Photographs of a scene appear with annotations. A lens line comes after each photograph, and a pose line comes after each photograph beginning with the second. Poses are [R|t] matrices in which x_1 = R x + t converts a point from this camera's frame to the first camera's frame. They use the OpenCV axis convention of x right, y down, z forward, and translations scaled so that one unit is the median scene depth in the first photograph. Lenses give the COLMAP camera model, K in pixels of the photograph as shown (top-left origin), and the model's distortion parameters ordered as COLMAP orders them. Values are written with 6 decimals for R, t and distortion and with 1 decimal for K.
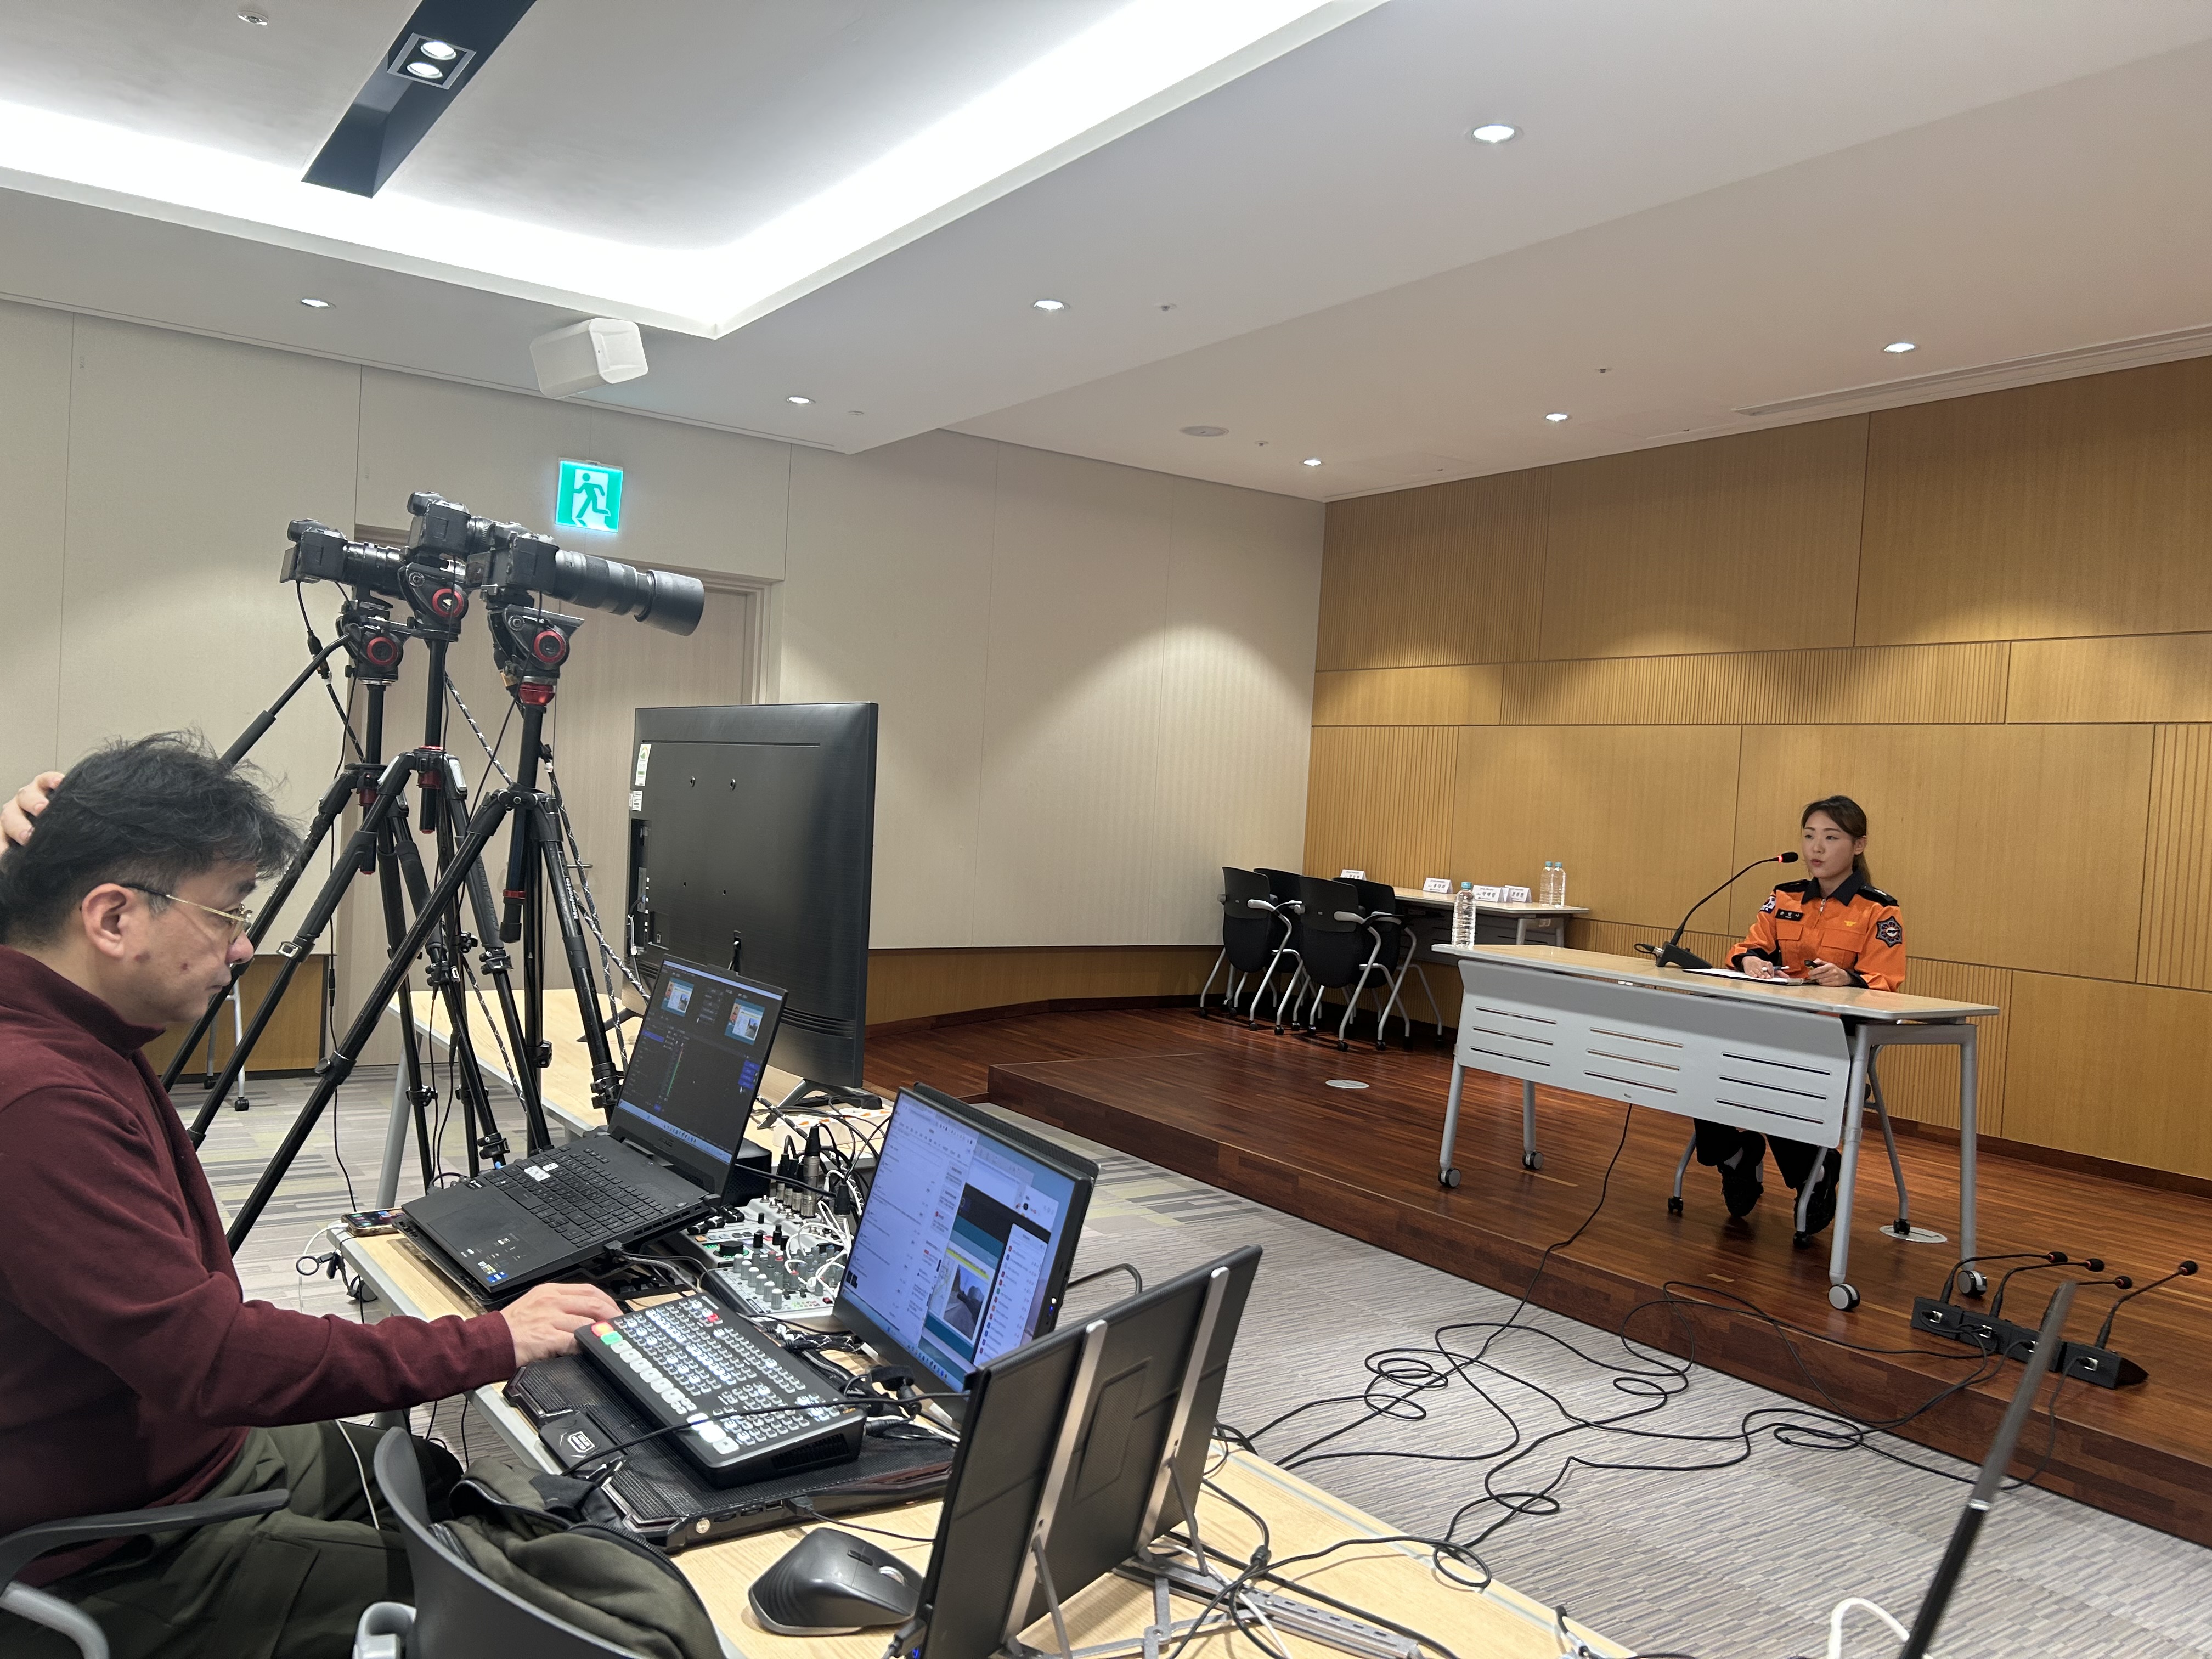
lens RADIAL K [[1660.9, 0, 1100.6], [0, 1660.9, 841.7], [0, 0, 1]] dist [0.040695, -0.030928]
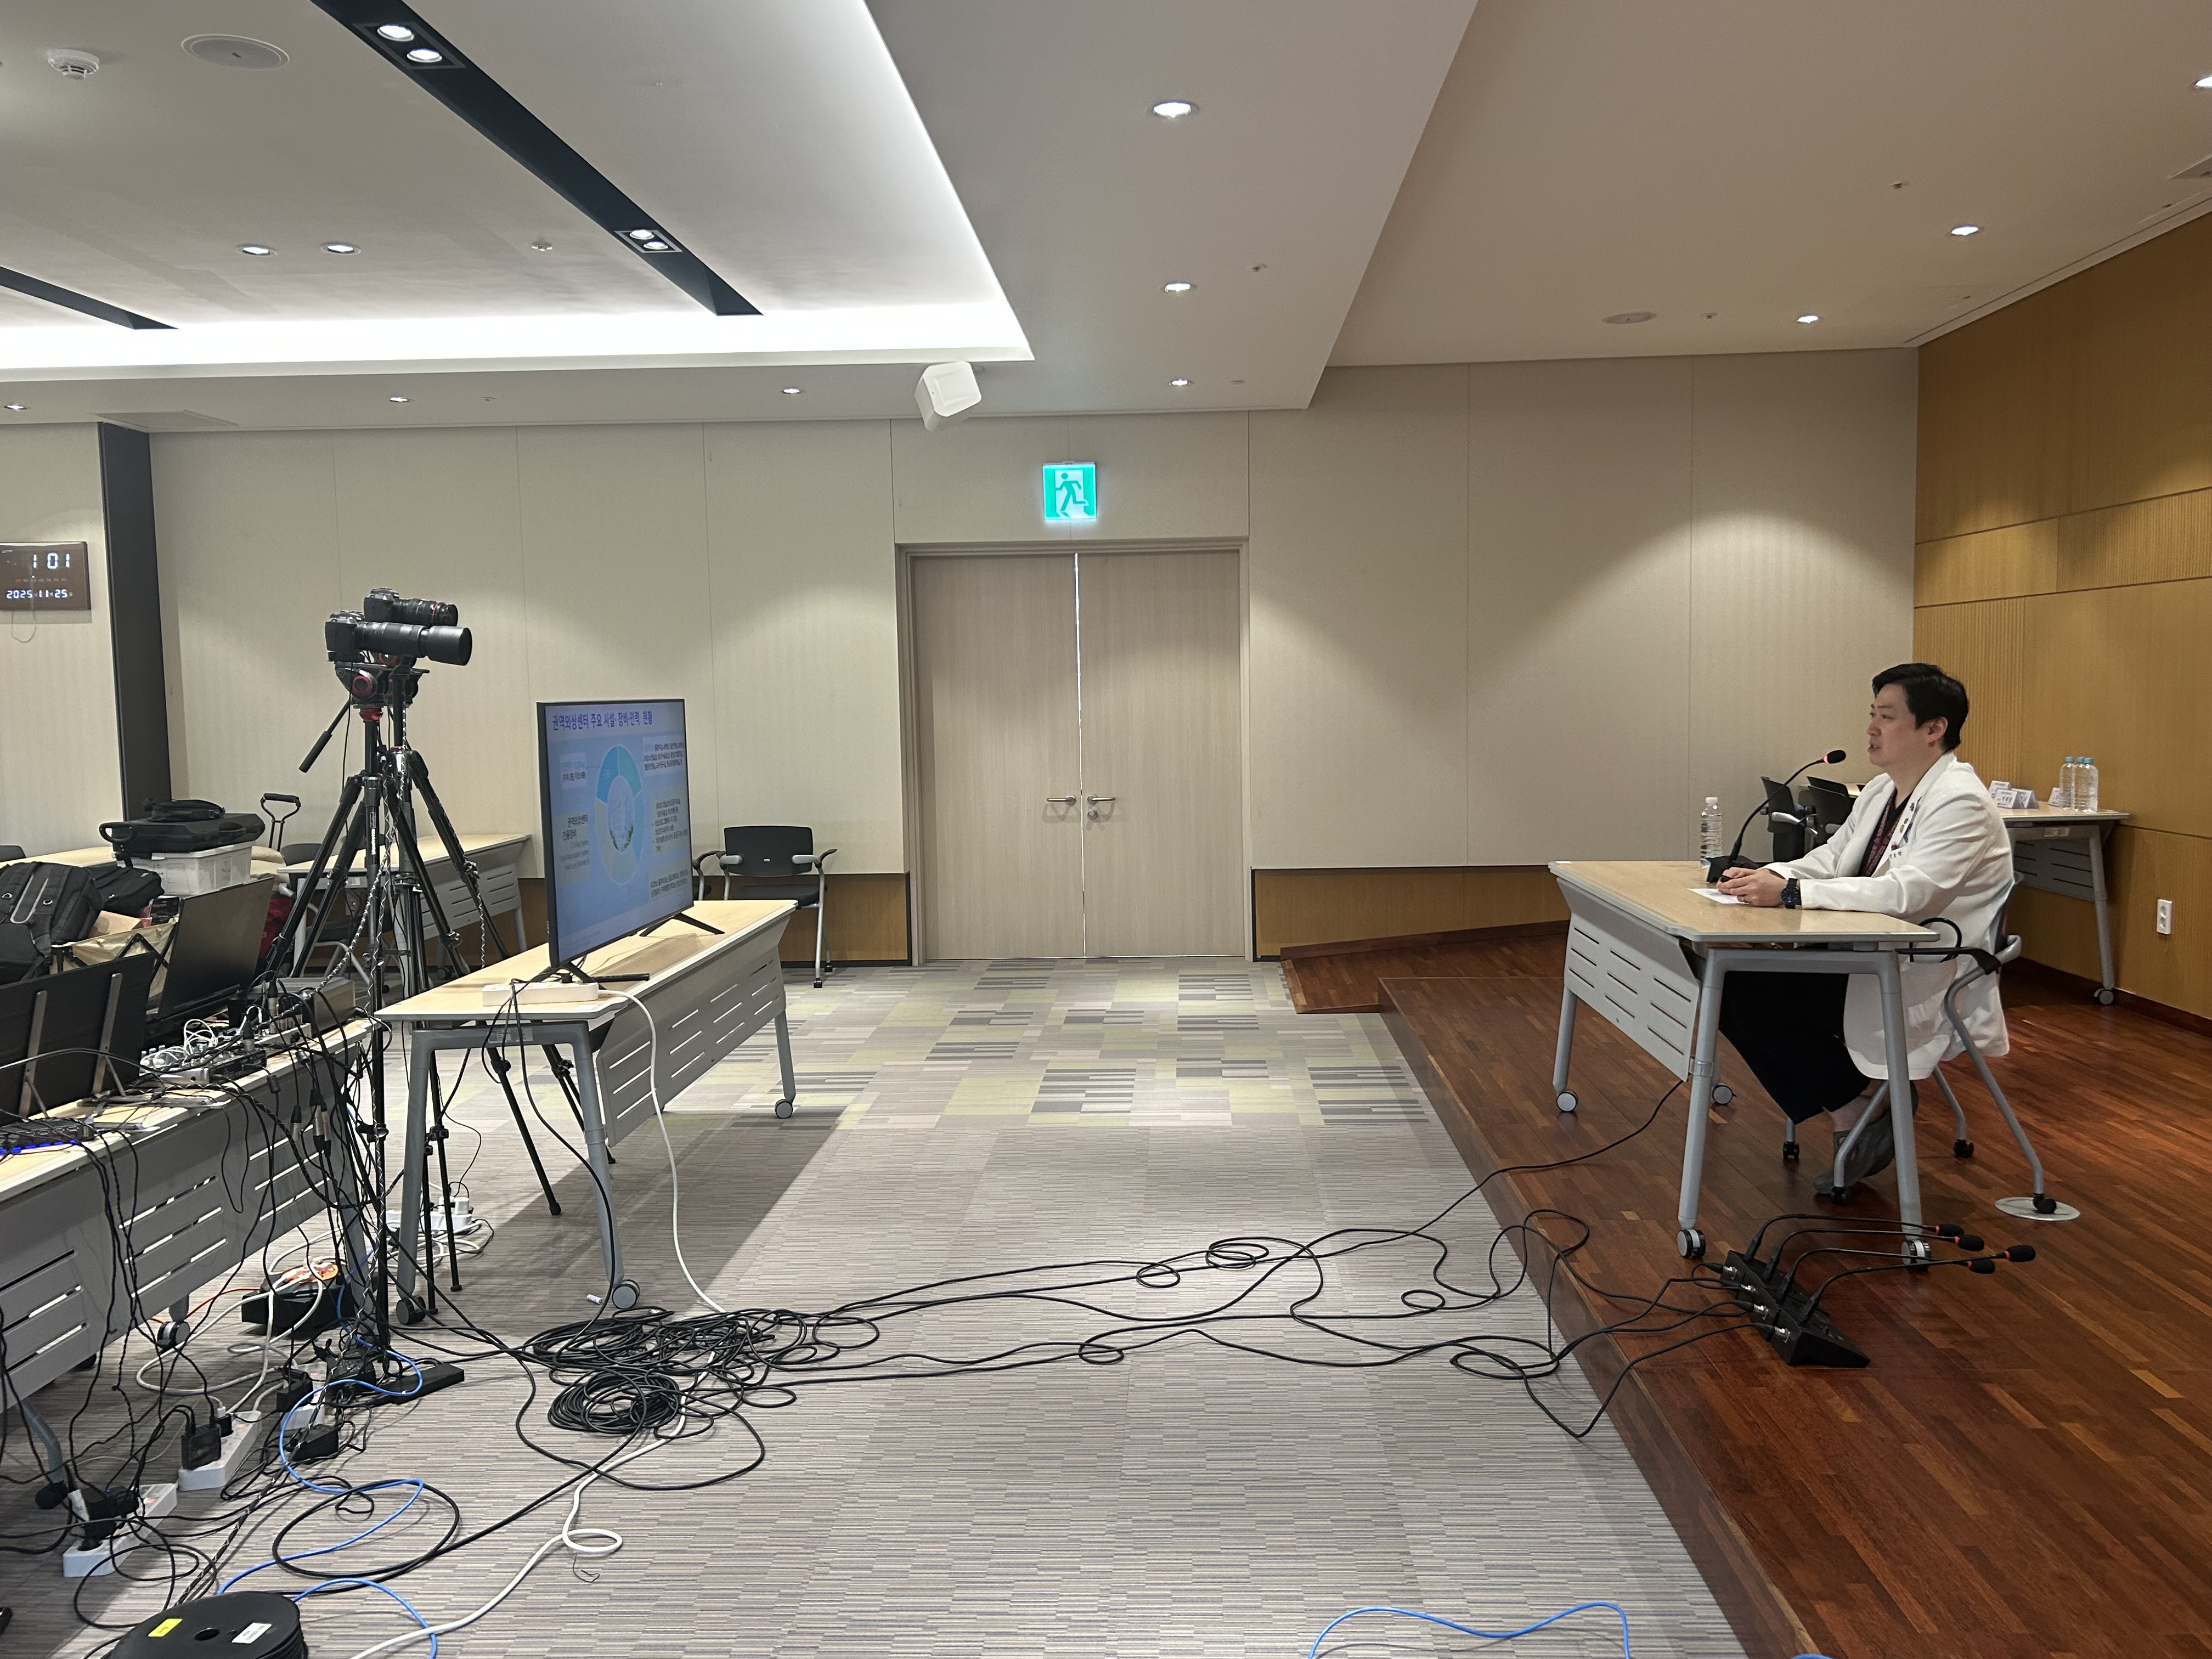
lens RADIAL K [[1684.2, 0, 1112.7], [0, 1684.2, 830.2], [0, 0, 1]] dist [0.070983, -0.079441]
pose [[0.791630, -0.019129, -0.610702, 0.503044], [0.045061, 0.998616, 0.027131, 0.004258], [0.609337, -0.048996, 0.791396, 0.055724]]
